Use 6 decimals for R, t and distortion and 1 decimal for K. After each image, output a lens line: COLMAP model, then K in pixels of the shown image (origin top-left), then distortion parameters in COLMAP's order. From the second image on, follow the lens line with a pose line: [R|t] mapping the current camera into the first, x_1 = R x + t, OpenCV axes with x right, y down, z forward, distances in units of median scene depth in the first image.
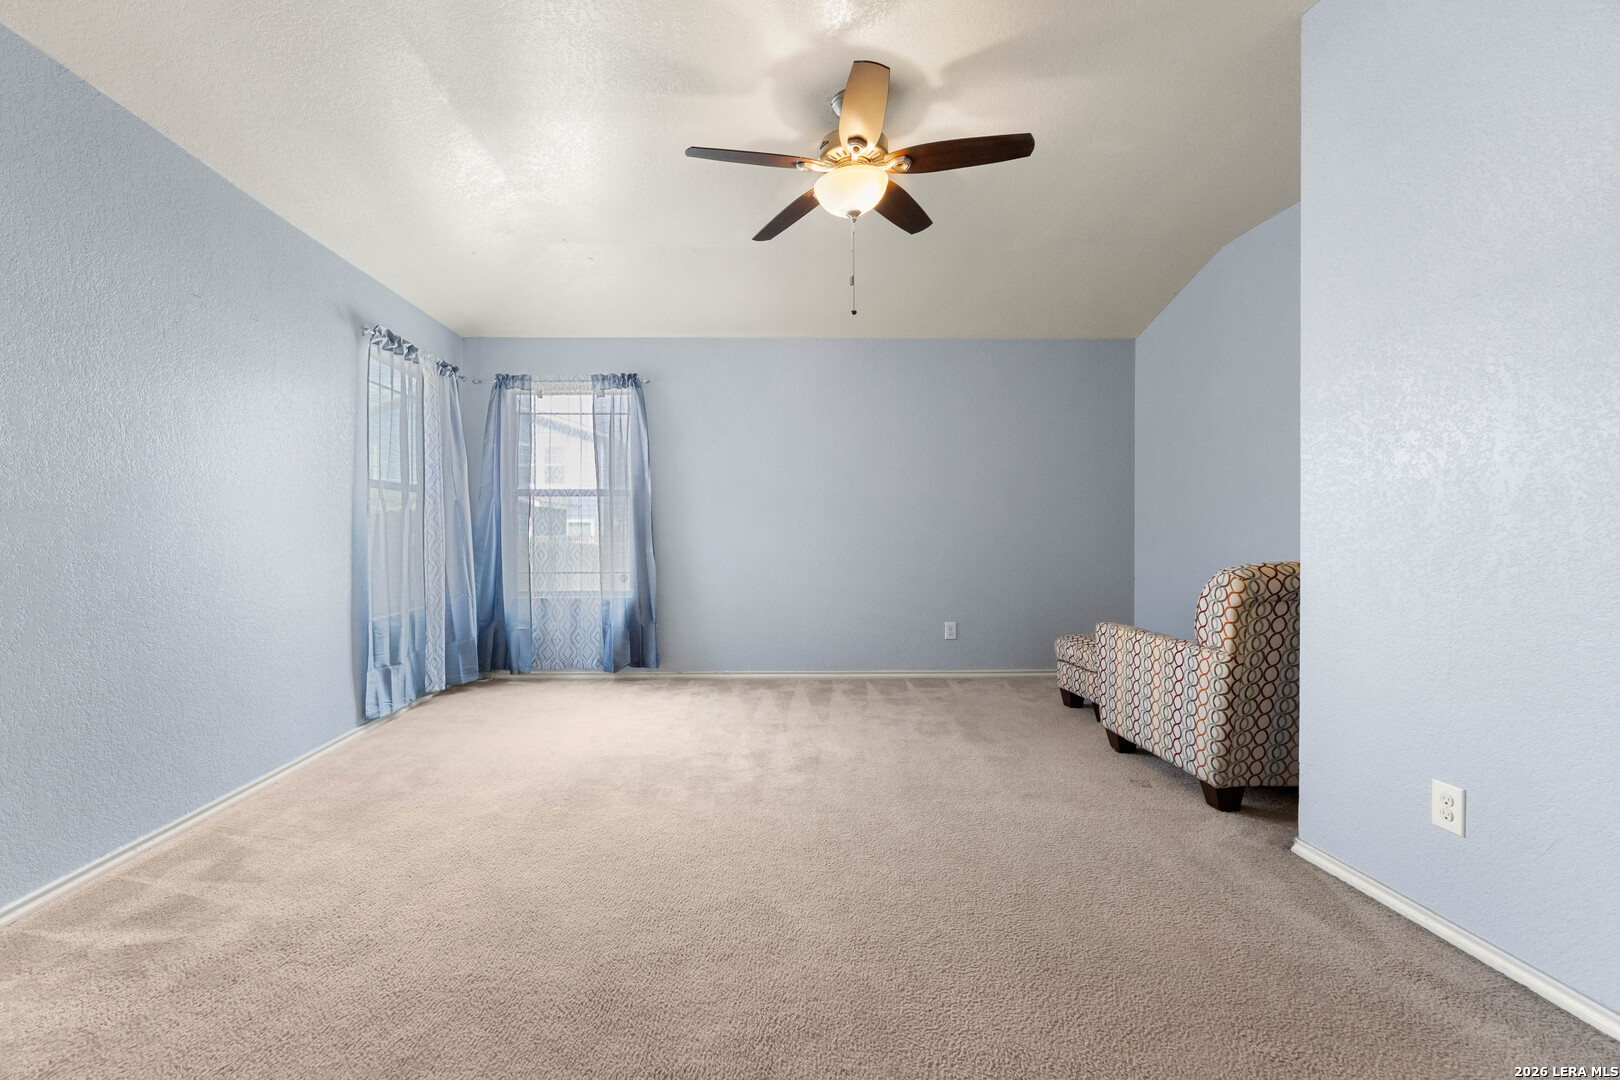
lens RADIAL K [[687.1, 0, 756.4], [0, 687.1, 534.2], [0, 0, 1]] dist [-0.002176, 0.000159]
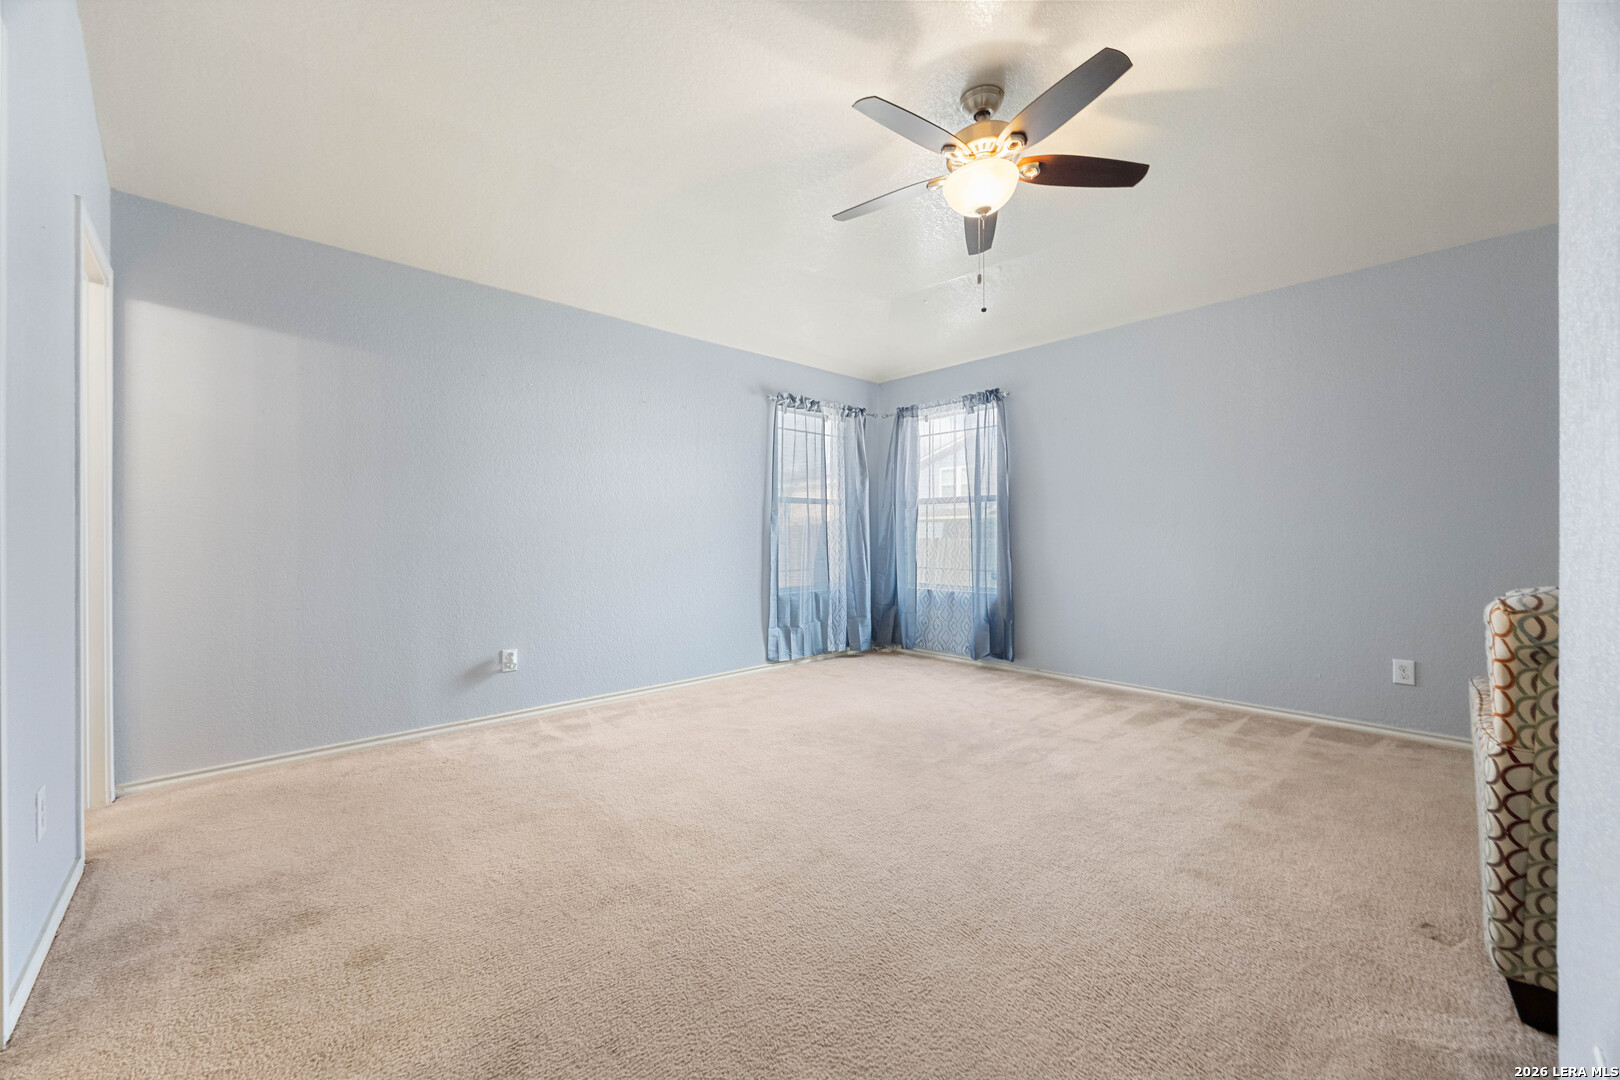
lens RADIAL K [[621.8, 0, 807.6], [0, 621.8, 534.8], [0, 0, 1]] dist [-0.001386, -0.000039]
pose [[0.672382, -0.001038, -0.740203, 0.365912], [-0.002389, 0.999991, -0.003572, 0.002982], [0.740200, 0.004170, 0.672374, 0.121304]]
